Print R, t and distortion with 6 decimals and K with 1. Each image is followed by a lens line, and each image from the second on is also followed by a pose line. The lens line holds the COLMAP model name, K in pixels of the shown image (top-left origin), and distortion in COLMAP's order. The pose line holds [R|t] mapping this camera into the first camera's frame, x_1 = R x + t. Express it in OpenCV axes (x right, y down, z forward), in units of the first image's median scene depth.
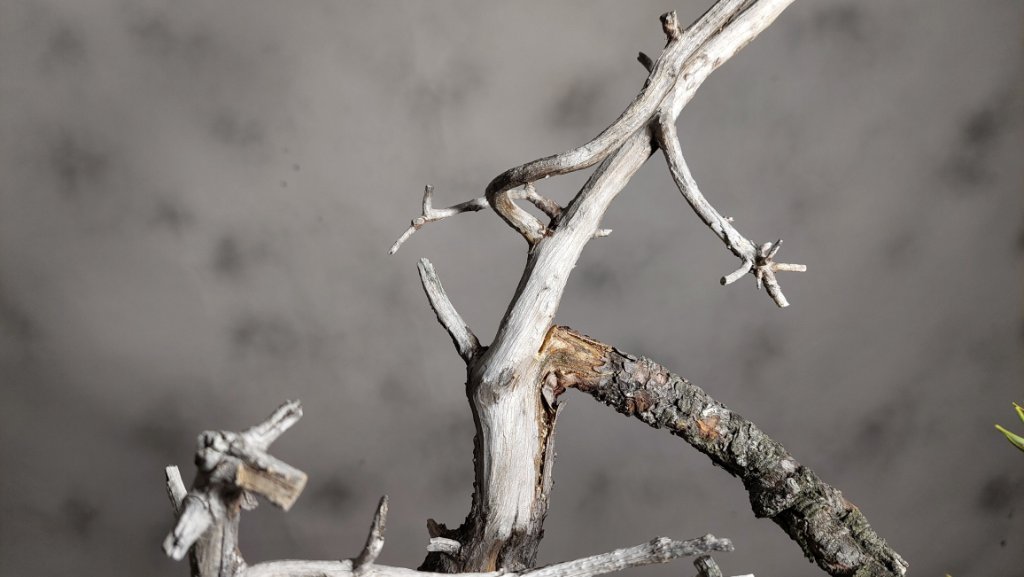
lens RADIAL K [[725.5, 0, 492.0], [0, 725.5, 280.7], [0, 0, 1]] dist [0.157130, -0.297807]
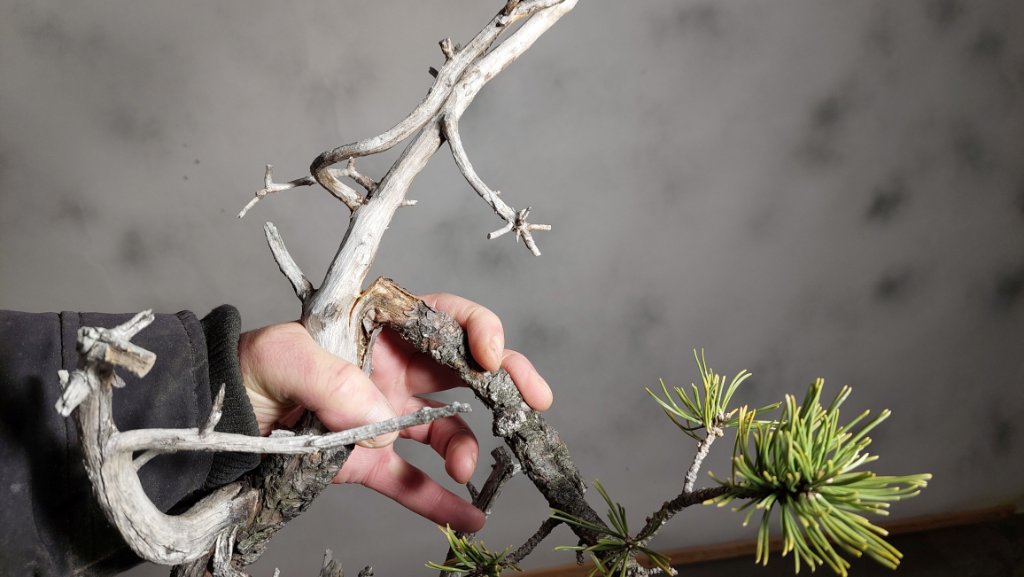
lens RADIAL K [[754.0, 0, 512.0], [0, 754.0, 288.5], [0, 0, 1]] dist [0.096588, -0.137860]
pose [[0.993988, -0.015094, 0.108441, 0.196387], [0.013783, 0.999823, 0.012824, 0.078880], [-0.108615, -0.011253, 0.994020, -0.402849]]
